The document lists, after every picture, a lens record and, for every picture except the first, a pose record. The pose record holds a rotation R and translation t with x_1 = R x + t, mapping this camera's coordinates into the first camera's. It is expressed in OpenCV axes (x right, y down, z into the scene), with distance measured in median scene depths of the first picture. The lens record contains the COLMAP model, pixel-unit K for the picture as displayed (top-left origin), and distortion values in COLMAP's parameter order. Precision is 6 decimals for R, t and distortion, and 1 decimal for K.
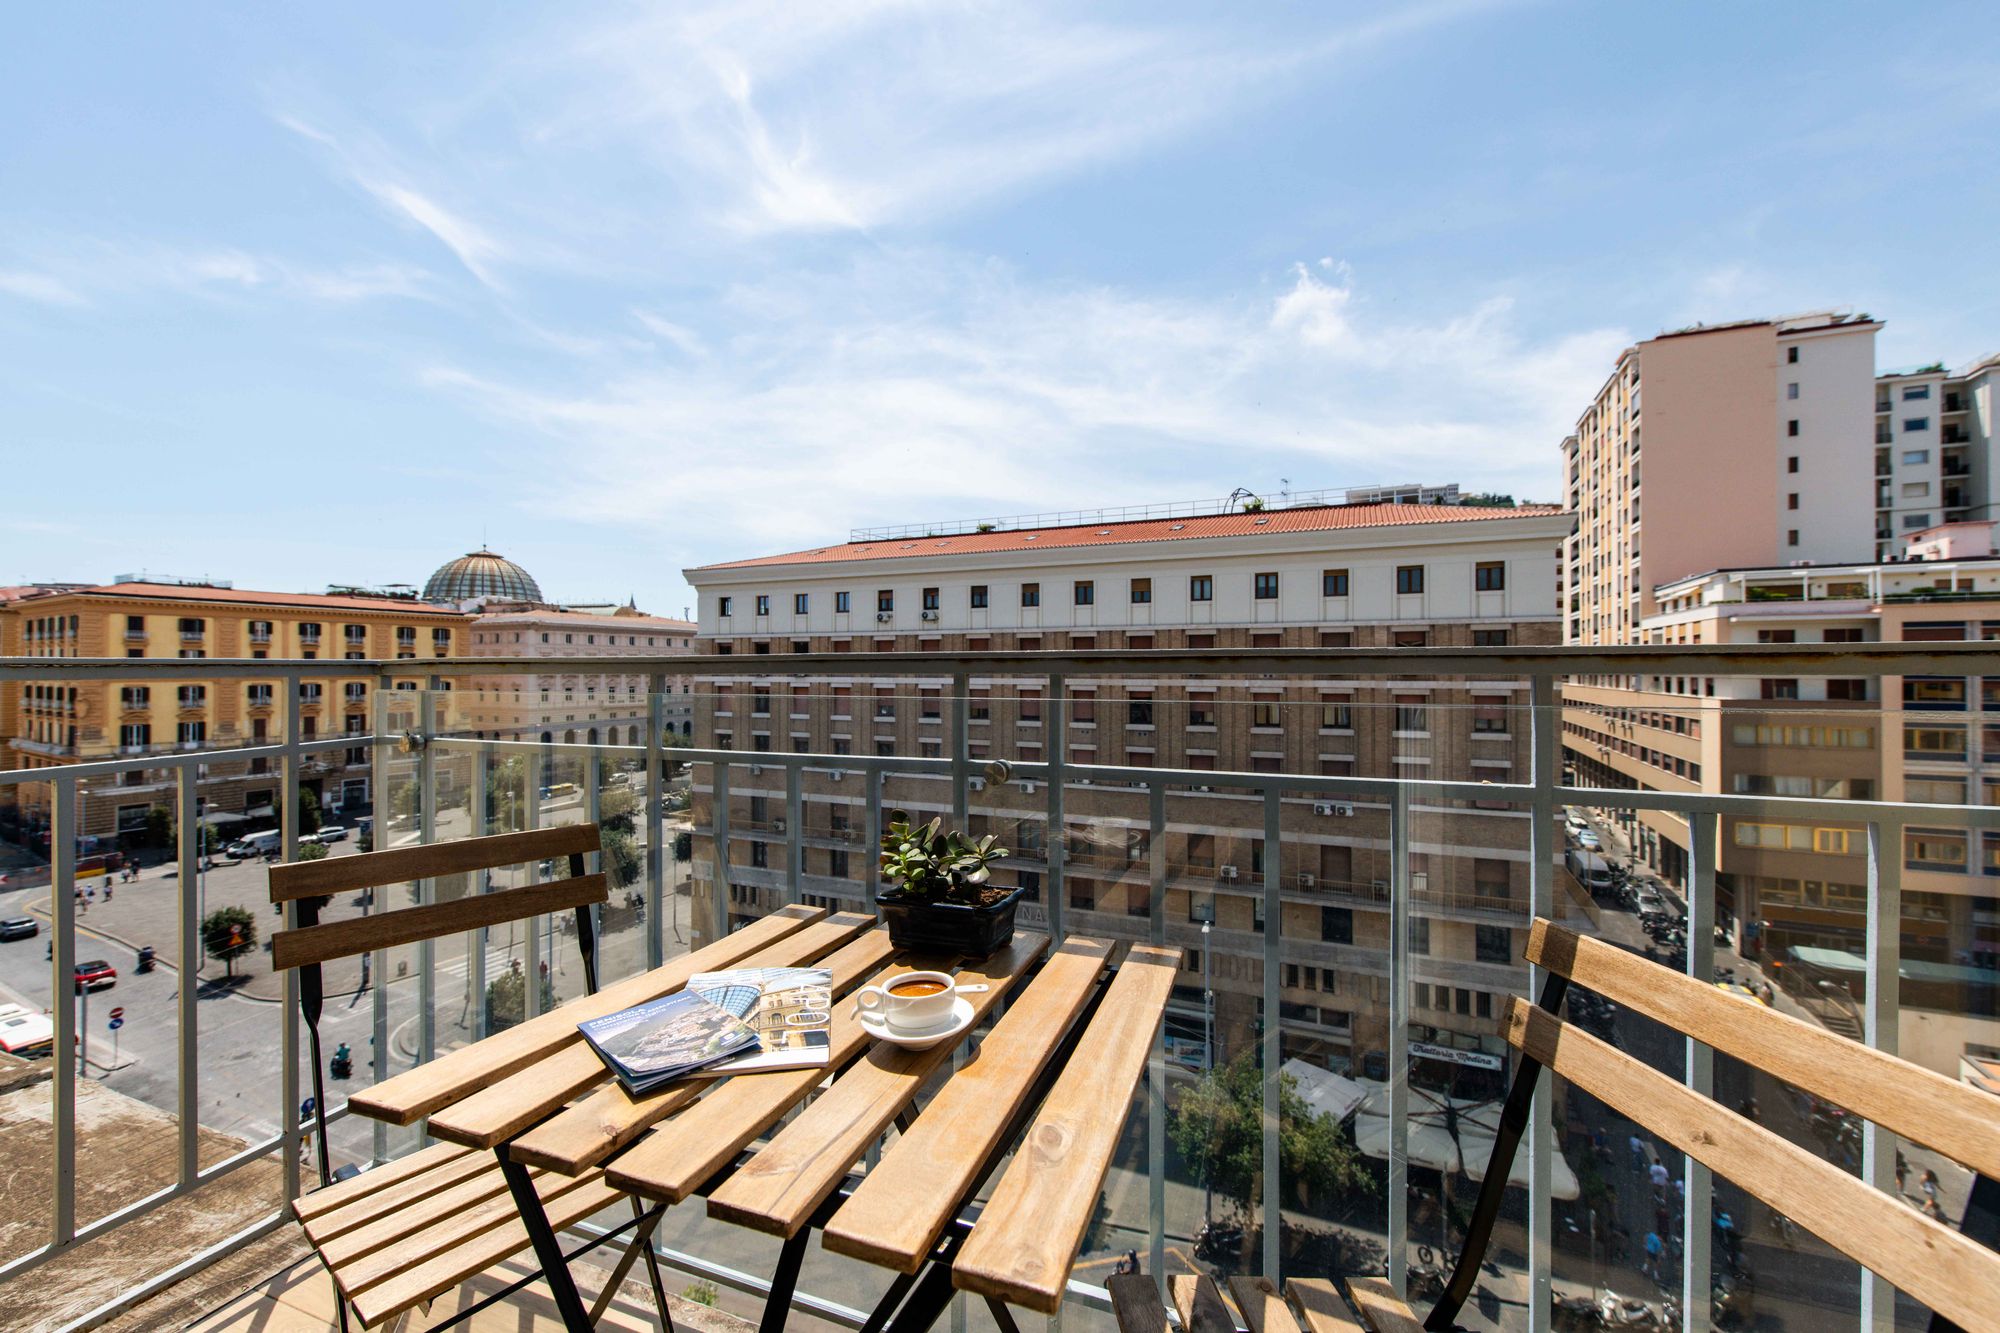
lens RADIAL K [[786.7, 0, 1009.0], [0, 786.7, 666.4], [0, 0, 1]] dist [0.005765, -0.001857]
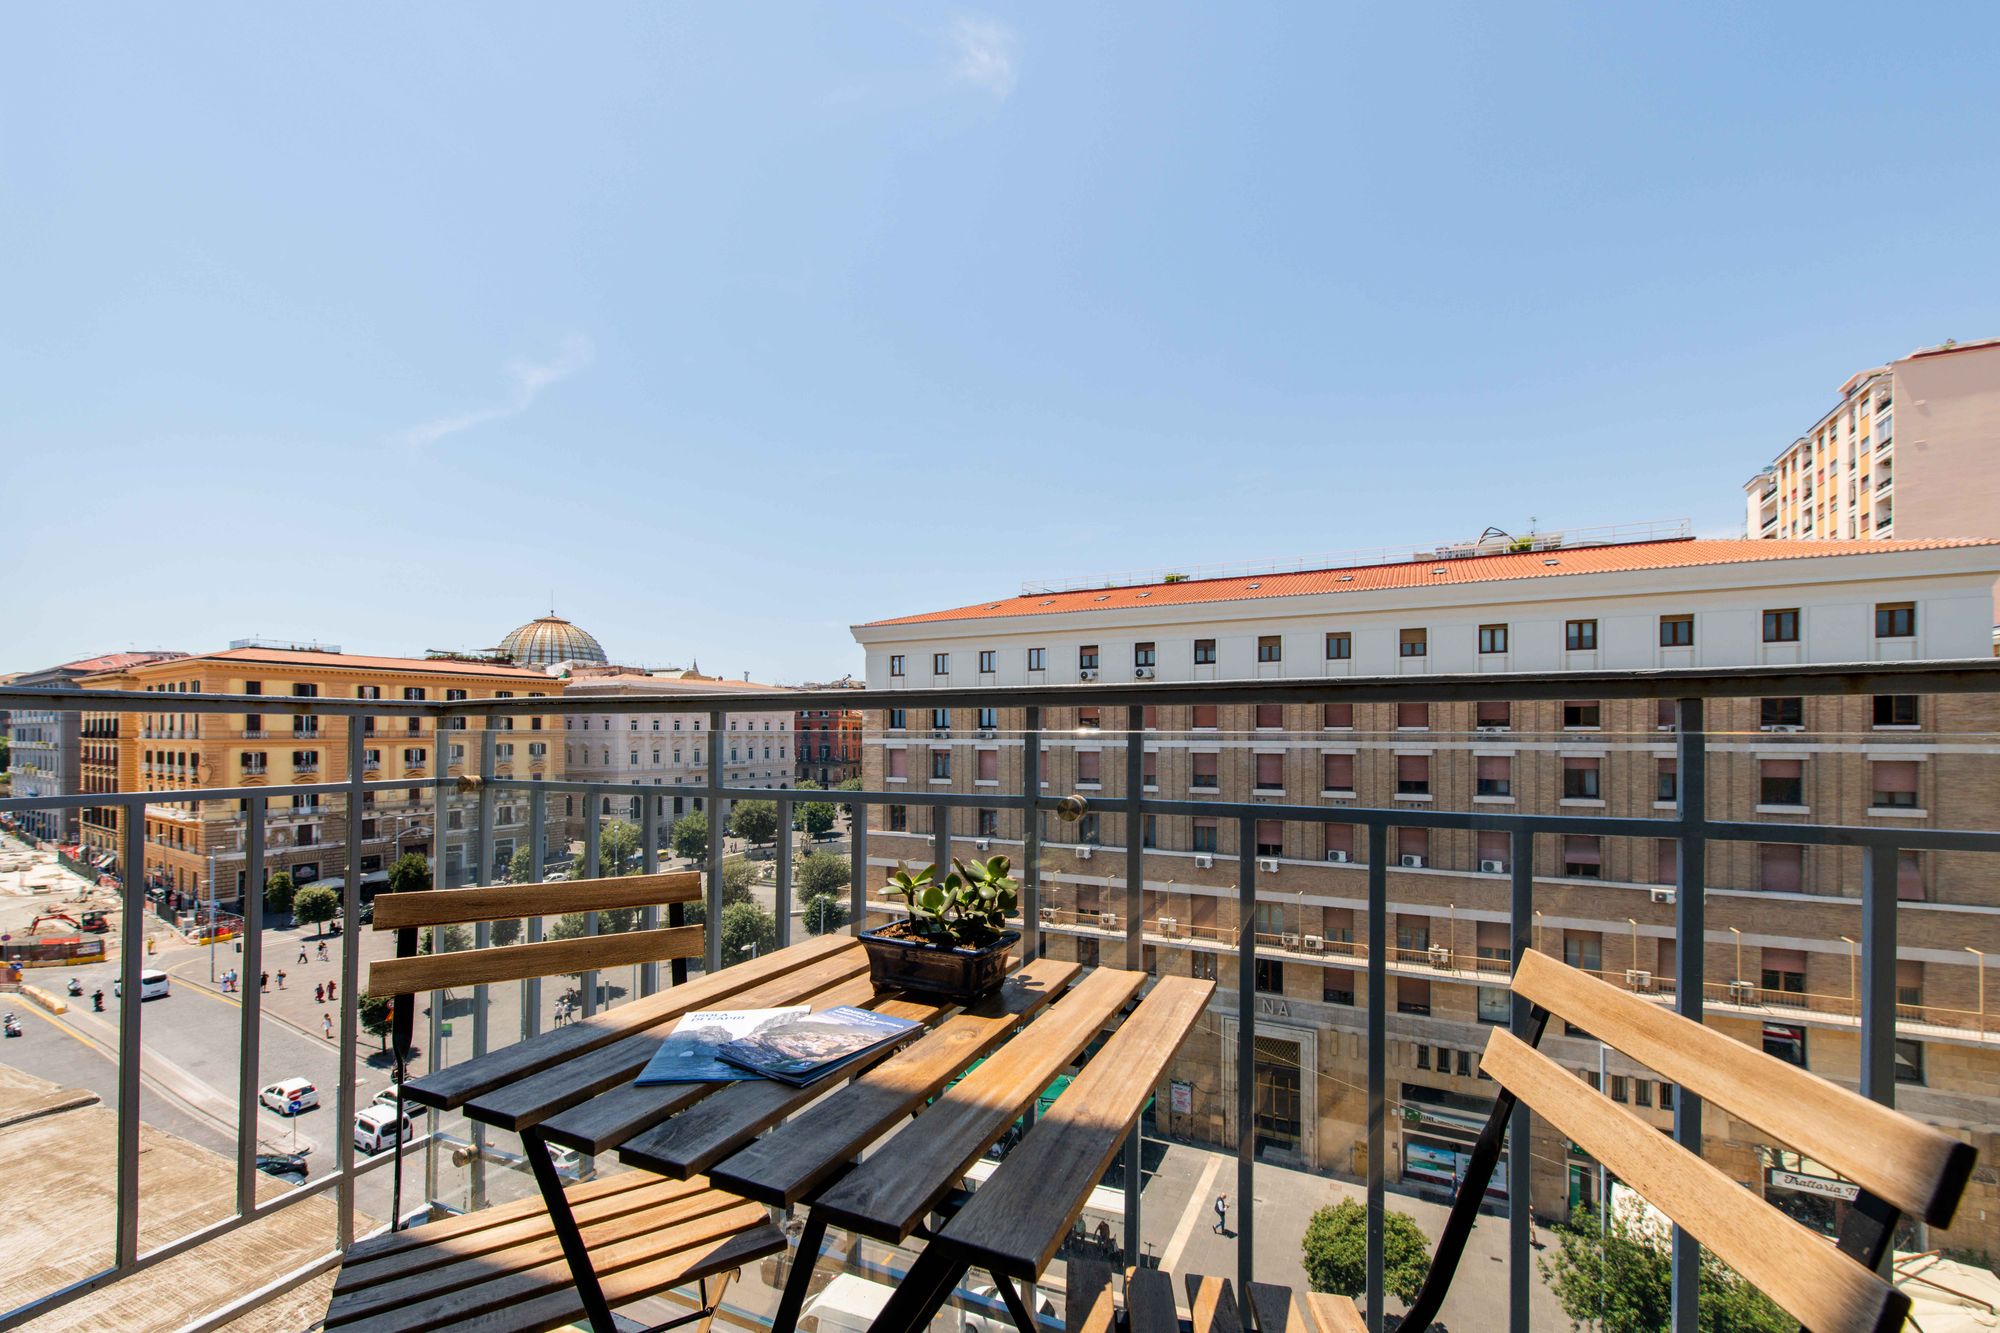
lens RADIAL K [[774.9, 0, 986.7], [0, 774.9, 731.3], [0, 0, 1]] dist [0.004588, -0.001599]
pose [[0.999061, -0.002809, -0.043242, -0.226452], [0.002944, 0.999991, 0.003037, -0.000723], [0.043233, -0.003161, 0.999060, 0.097534]]
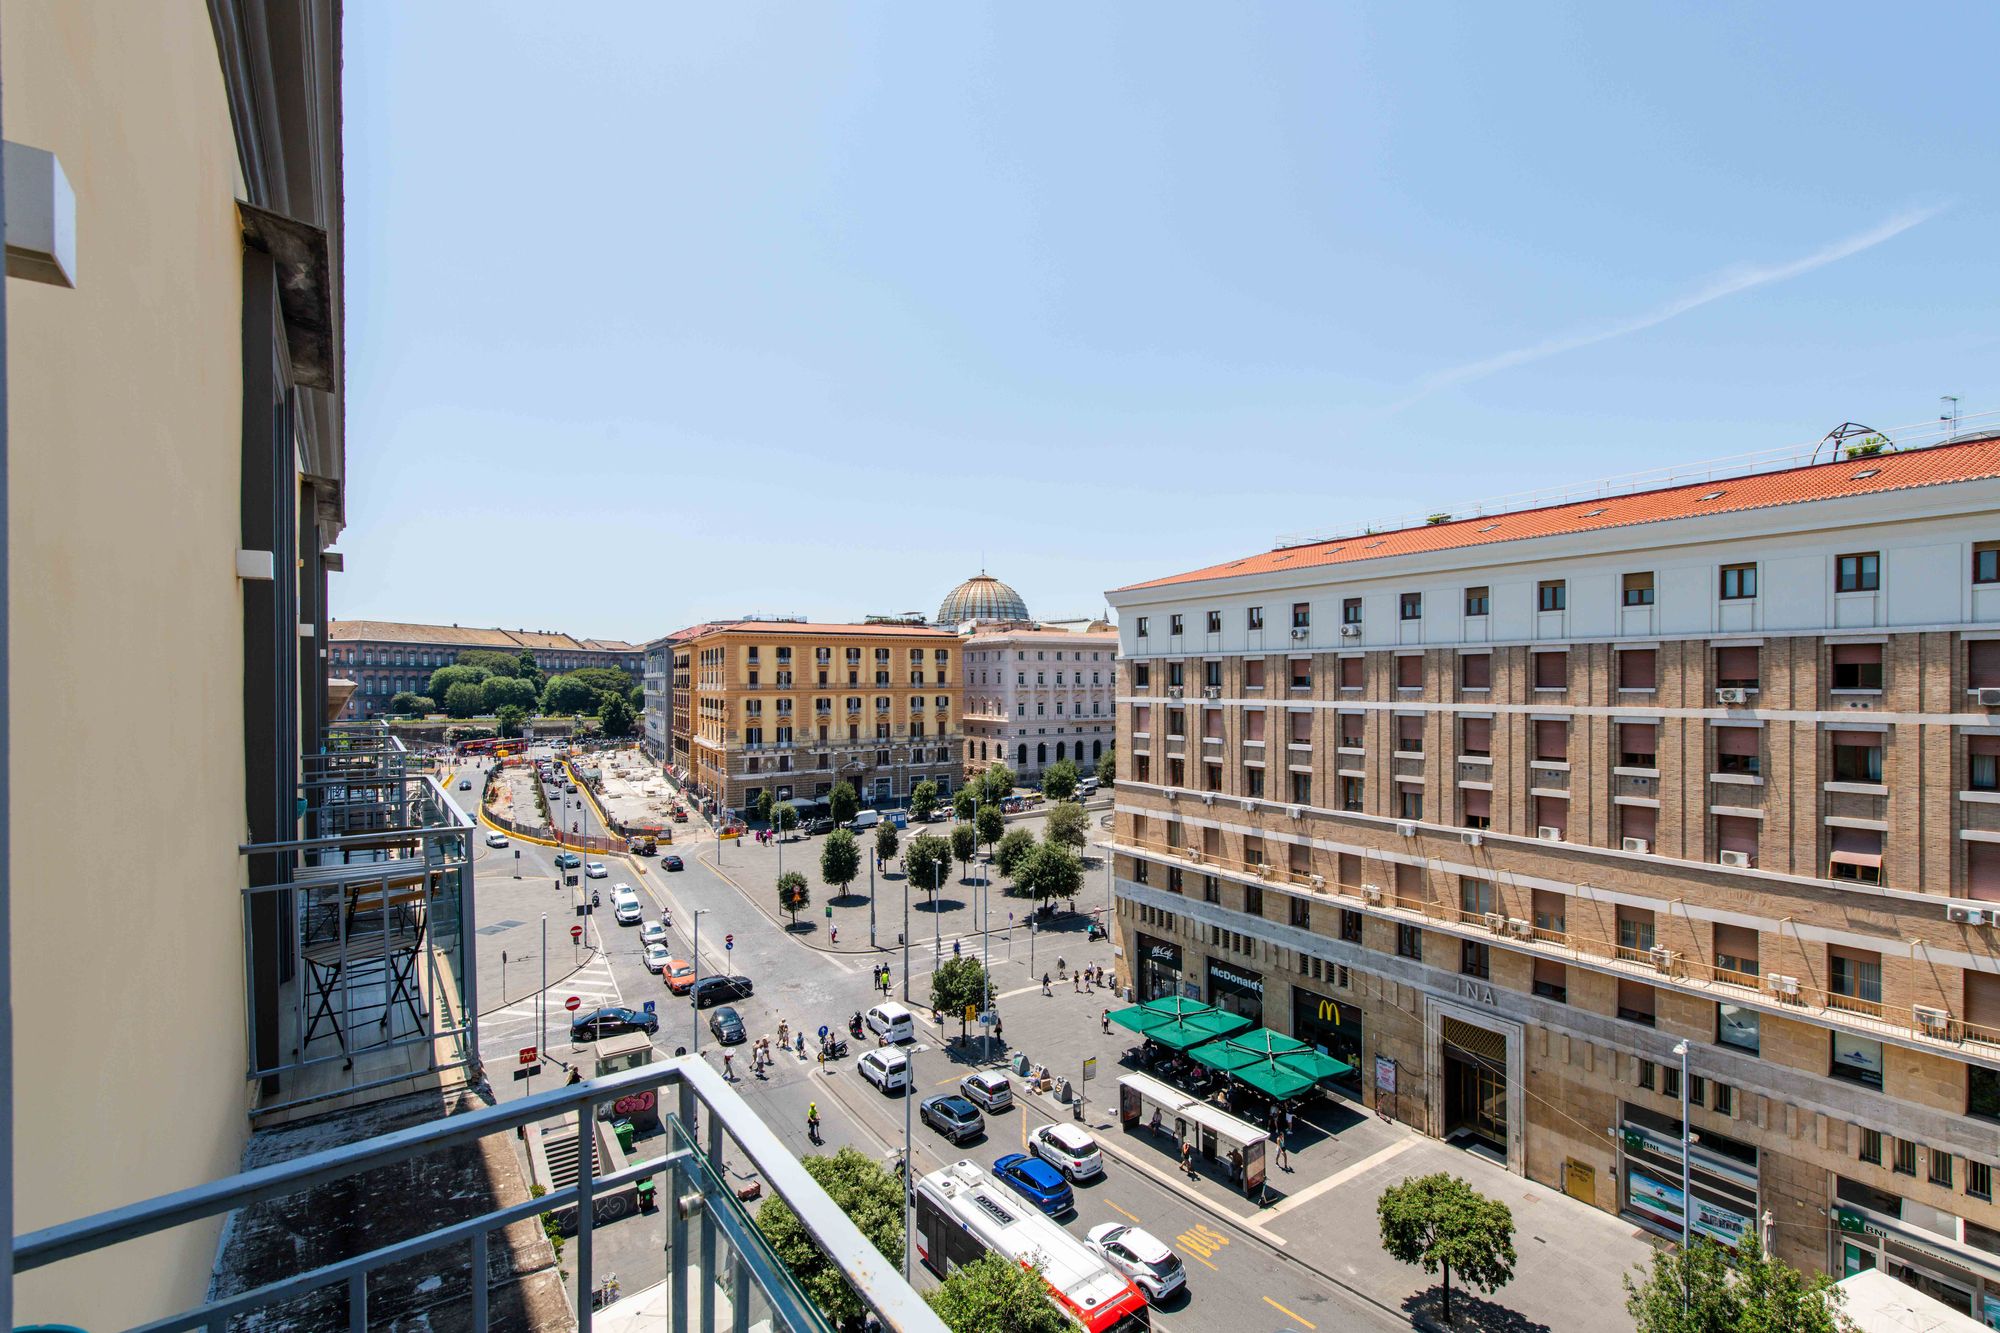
lens RADIAL K [[872.5, 0, 1000.6], [0, 872.5, 683.6], [0, 0, 1]] dist [0.012854, -0.006831]
pose [[0.839265, -0.001842, -0.543719, 0.094421], [0.005504, 0.999972, 0.005108, -0.011783], [0.543695, -0.007280, 0.839252, -0.026856]]
